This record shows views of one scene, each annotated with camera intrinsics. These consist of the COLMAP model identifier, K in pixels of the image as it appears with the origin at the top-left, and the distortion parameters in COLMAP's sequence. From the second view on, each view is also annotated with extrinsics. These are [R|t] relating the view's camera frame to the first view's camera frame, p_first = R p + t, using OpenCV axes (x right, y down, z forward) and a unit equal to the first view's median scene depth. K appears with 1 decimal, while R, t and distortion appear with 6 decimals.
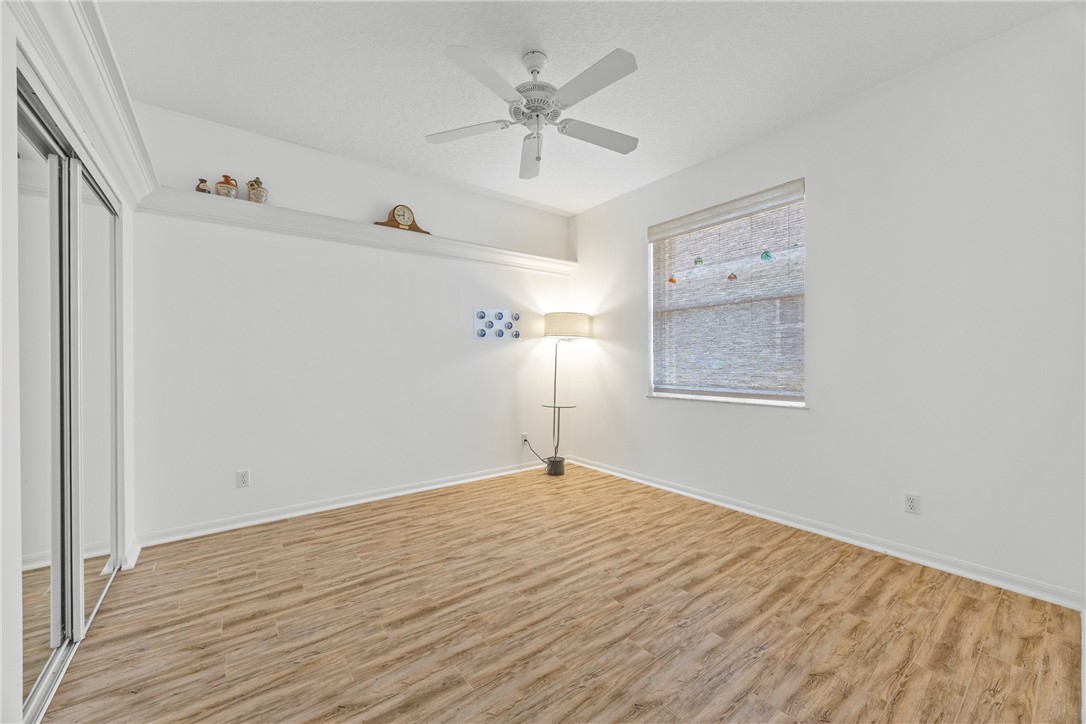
lens RADIAL K [[411.7, 0, 538.9], [0, 411.7, 359.4], [0, 0, 1]] dist [-0.003580, 0.000333]
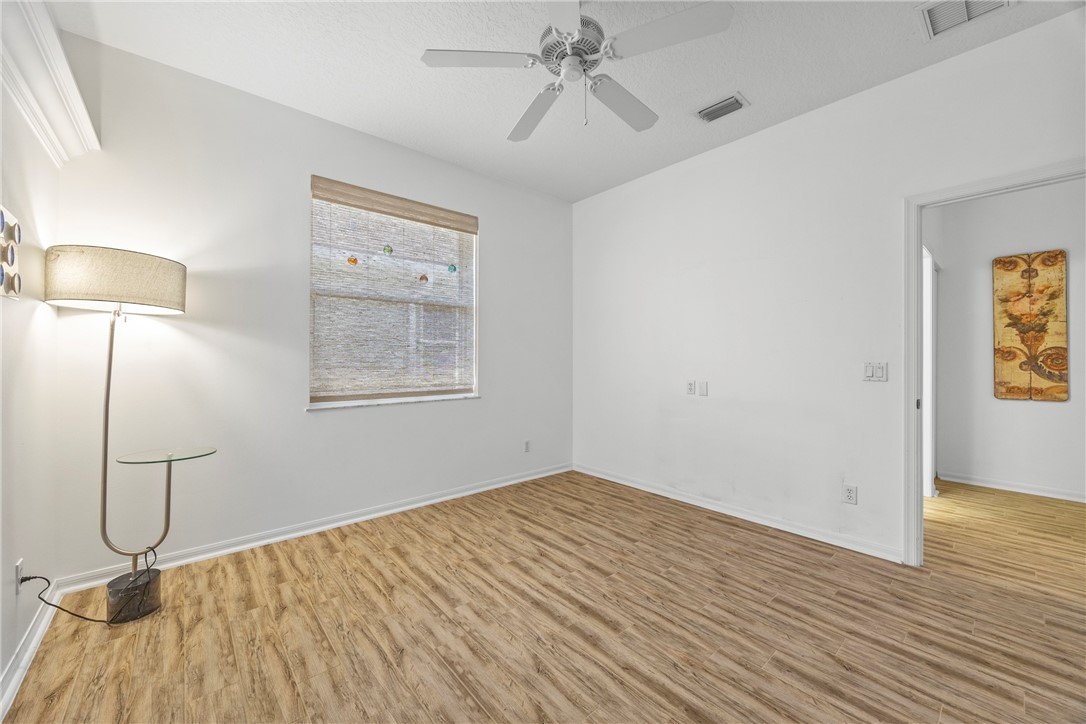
lens RADIAL K [[411.7, 0, 538.9], [0, 411.7, 359.4], [0, 0, 1]] dist [-0.003580, 0.000333]
pose [[-0.058260, 0.001344, 0.998301, -0.741062], [-0.006185, 0.999979, -0.001707, 0.001832], [-0.998282, -0.006274, -0.058250, 1.018404]]
